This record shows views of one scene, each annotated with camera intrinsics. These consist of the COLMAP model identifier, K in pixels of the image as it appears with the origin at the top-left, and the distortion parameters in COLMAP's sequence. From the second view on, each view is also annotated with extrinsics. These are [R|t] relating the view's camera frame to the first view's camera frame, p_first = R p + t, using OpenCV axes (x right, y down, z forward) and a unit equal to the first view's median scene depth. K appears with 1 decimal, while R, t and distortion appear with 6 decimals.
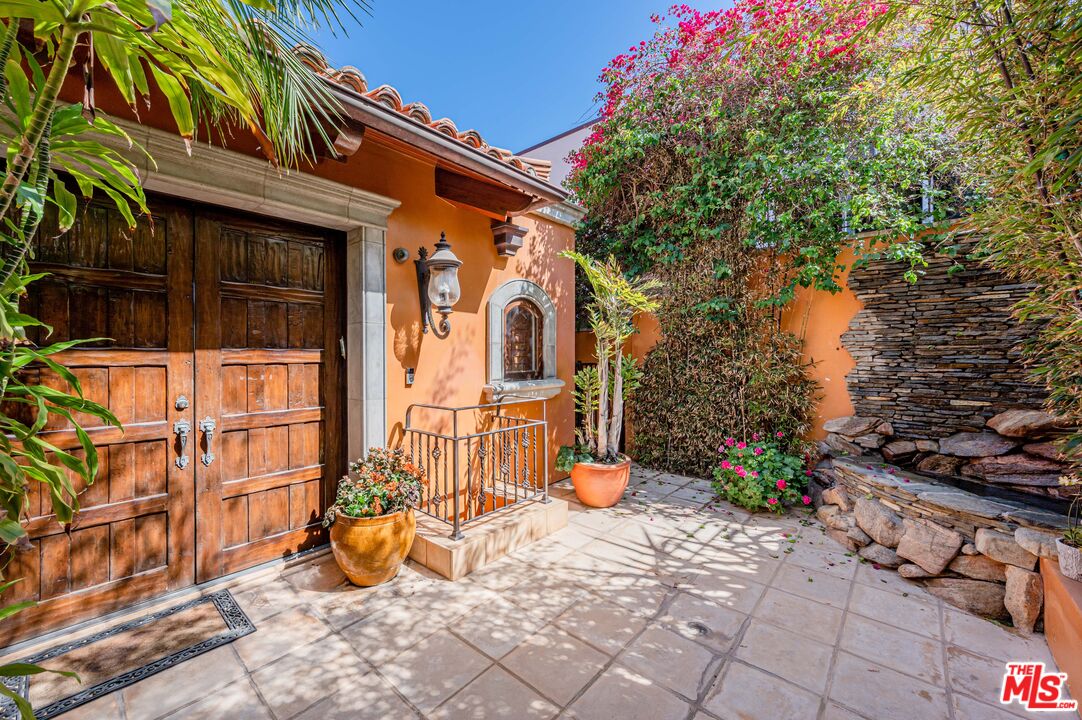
lens RADIAL K [[433.7, 0, 544.7], [0, 433.7, 357.2], [0, 0, 1]] dist [0.001317, 0.000222]
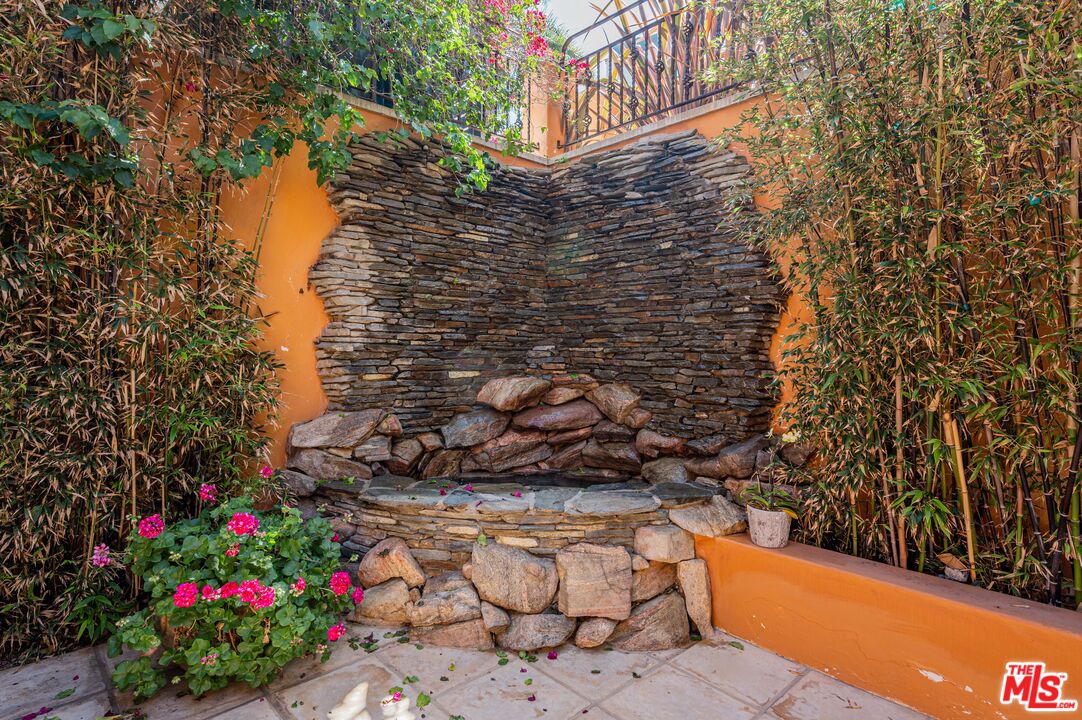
lens RADIAL K [[573.9, 0, 541.0], [0, 573.9, 360.0], [0, 0, 1]] dist [-0.000939, -0.000310]
pose [[0.124000, -0.020068, 0.992079, 0.010365], [-0.002048, 0.999788, 0.020480, 0.064960], [-0.992280, -0.004571, 0.123932, 0.801059]]
